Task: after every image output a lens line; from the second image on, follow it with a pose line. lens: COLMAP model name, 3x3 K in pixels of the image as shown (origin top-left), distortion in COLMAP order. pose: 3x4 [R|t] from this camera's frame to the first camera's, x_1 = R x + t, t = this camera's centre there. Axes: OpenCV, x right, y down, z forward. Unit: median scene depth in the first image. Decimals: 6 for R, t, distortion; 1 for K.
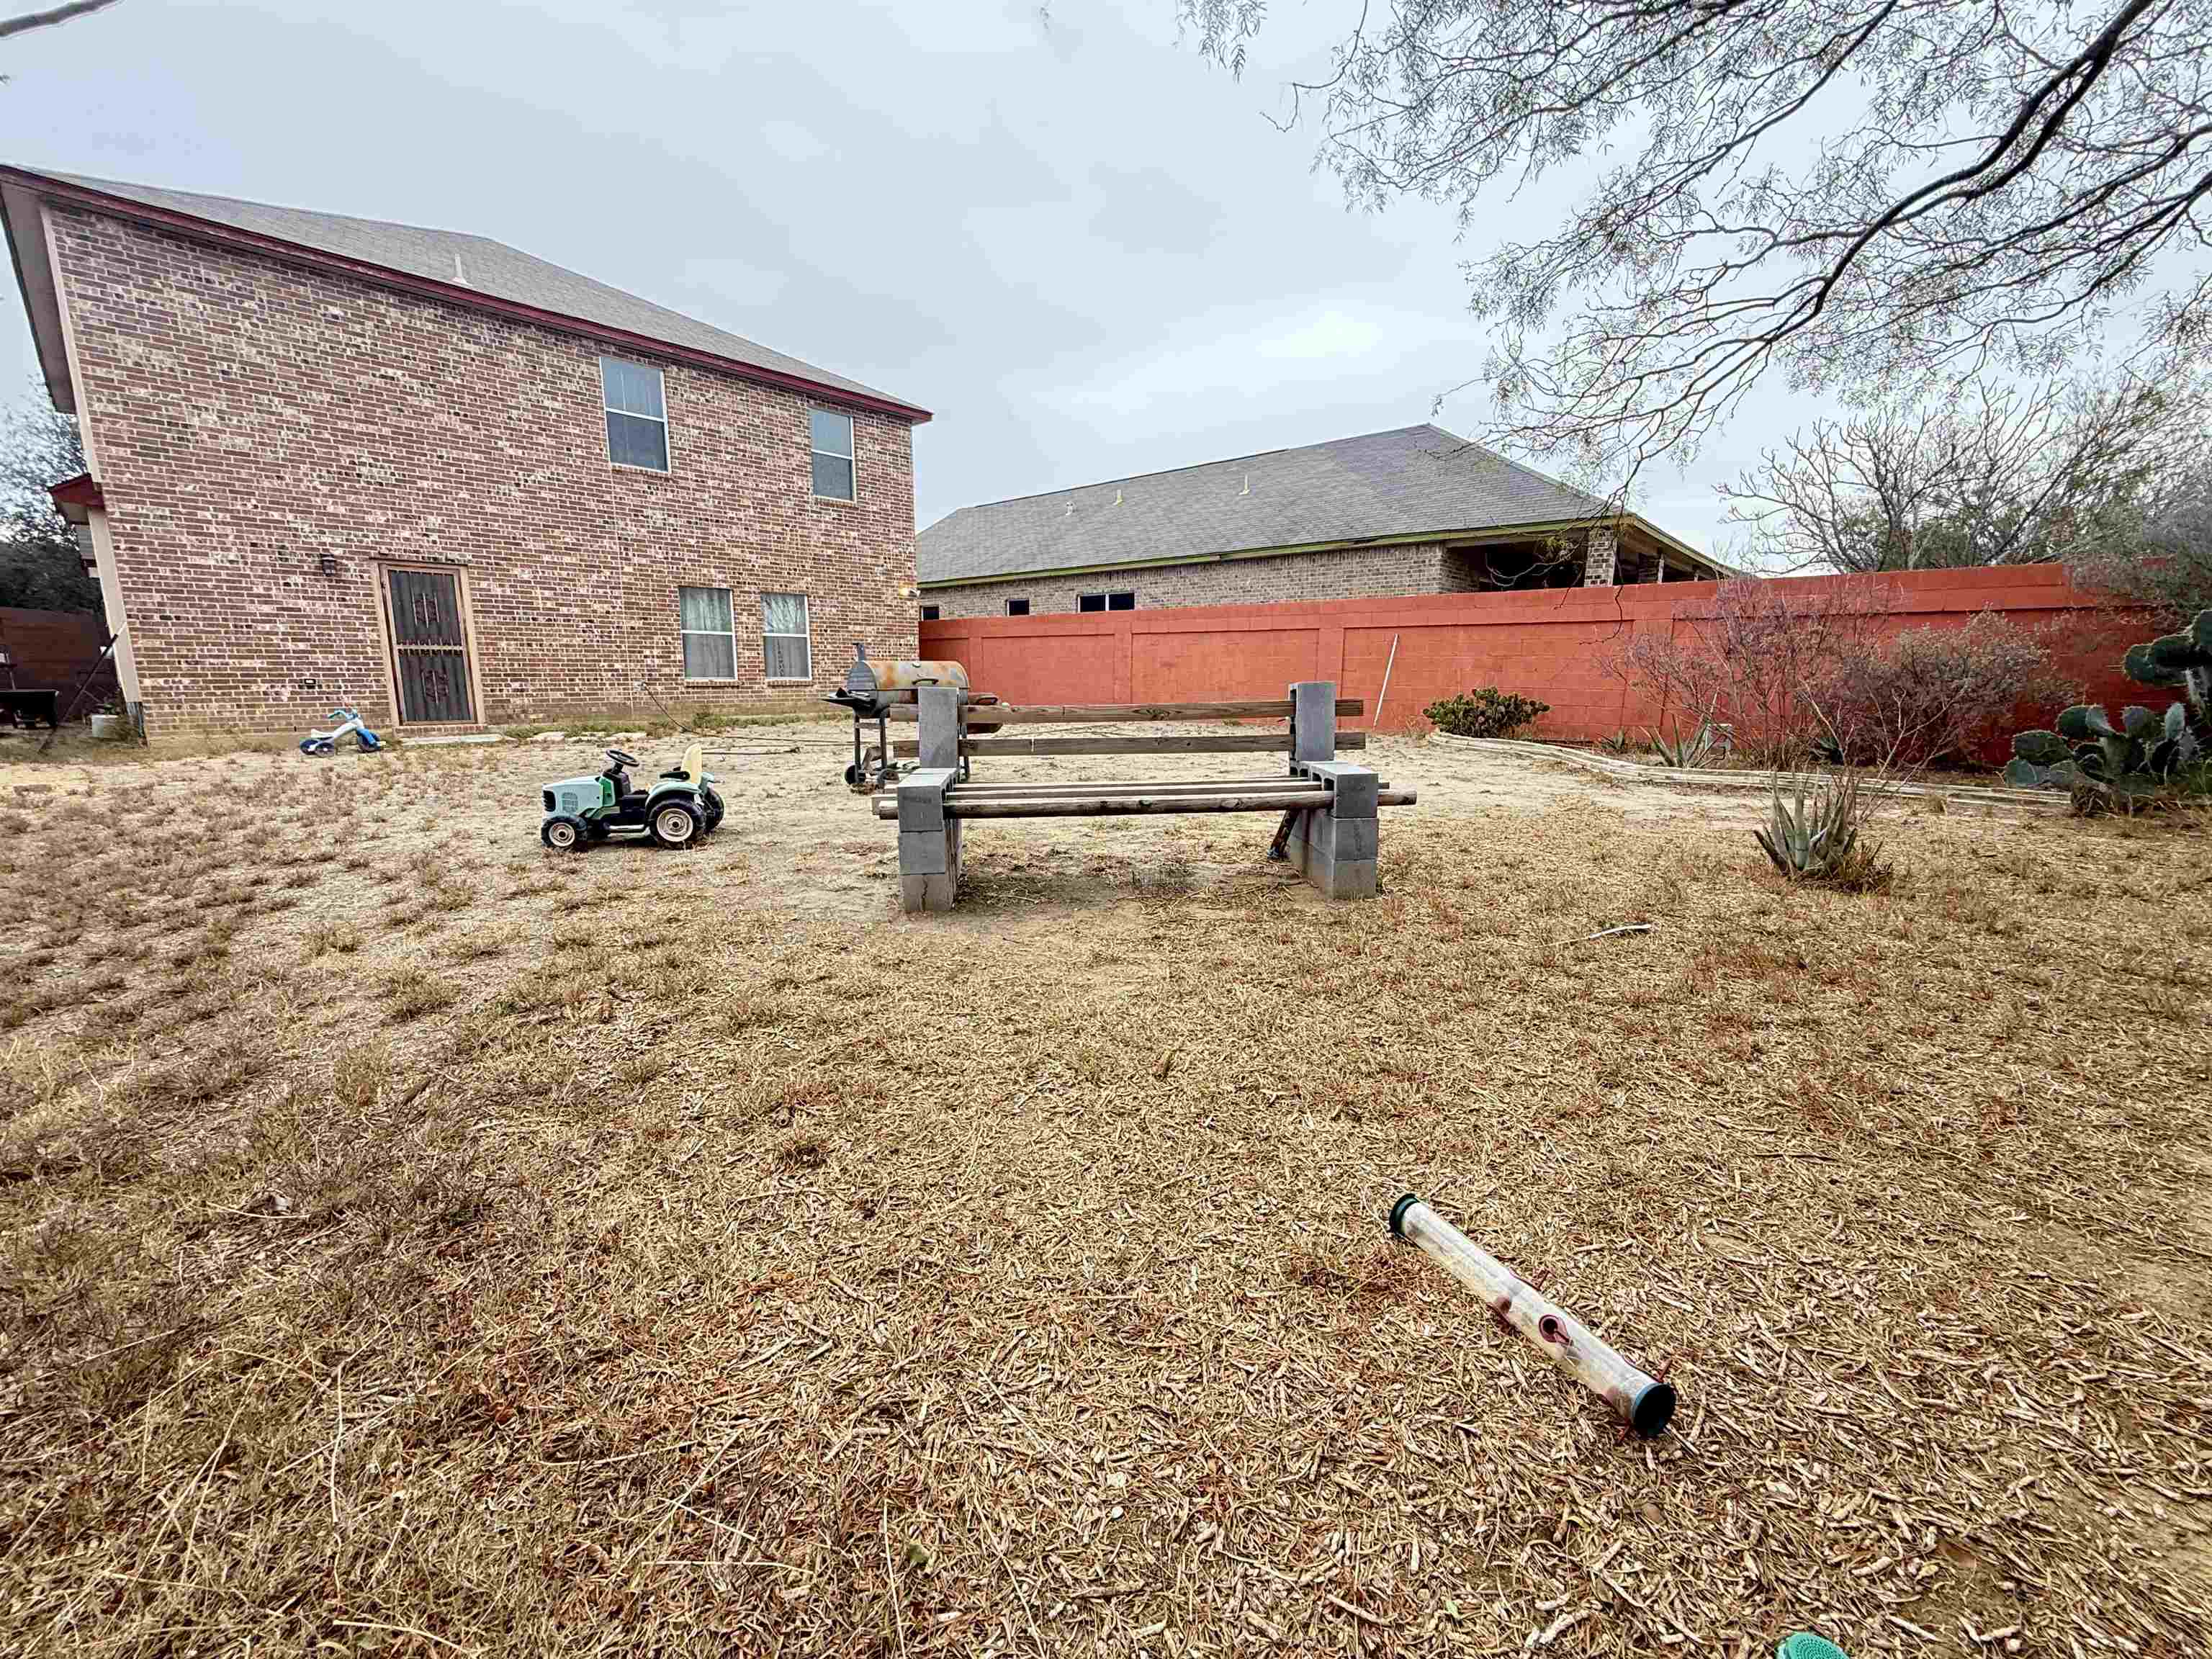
lens RADIAL K [[877.4, 0, 1106.0], [0, 877.4, 829.5], [0, 0, 1]] dist [-0.000166, 0.000266]
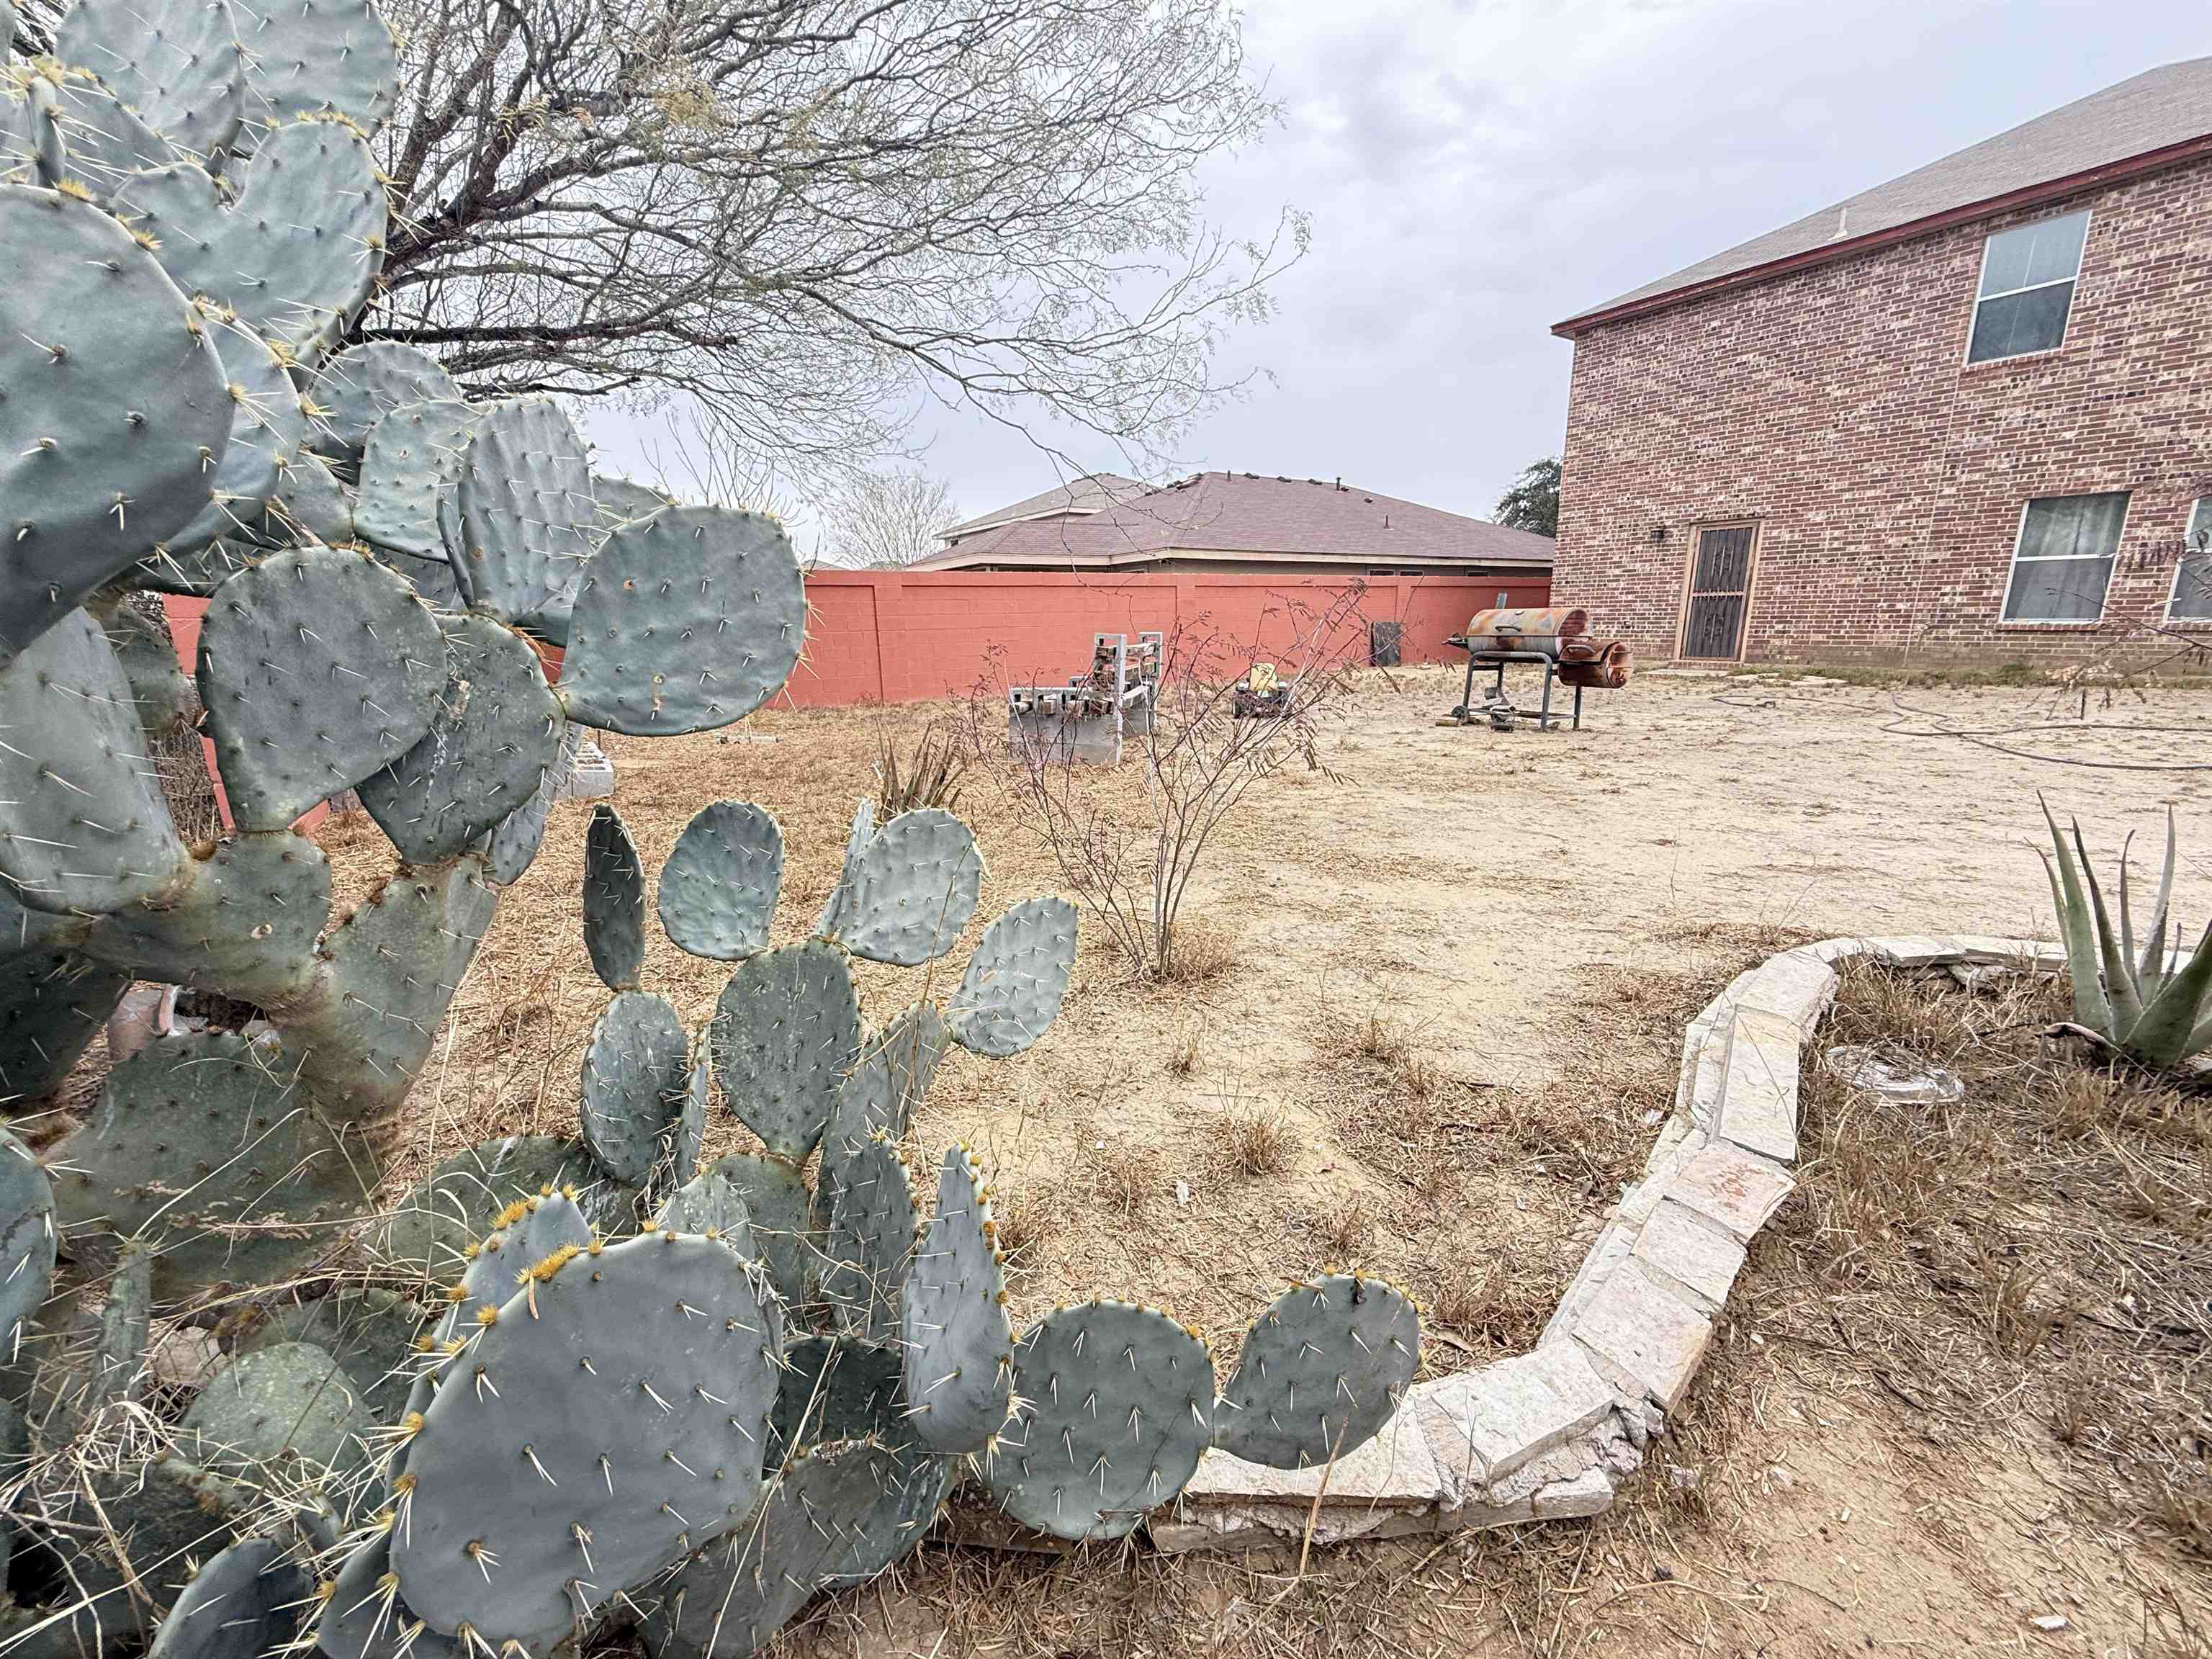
lens RADIAL K [[877.4, 0, 1106.0], [0, 877.4, 829.5], [0, 0, 1]] dist [-0.000166, 0.000266]
pose [[-0.249190, 0.229395, -0.940894, 0.620133], [-0.155081, 0.949553, 0.272578, -0.101421], [0.955957, 0.213839, -0.201045, 0.521394]]
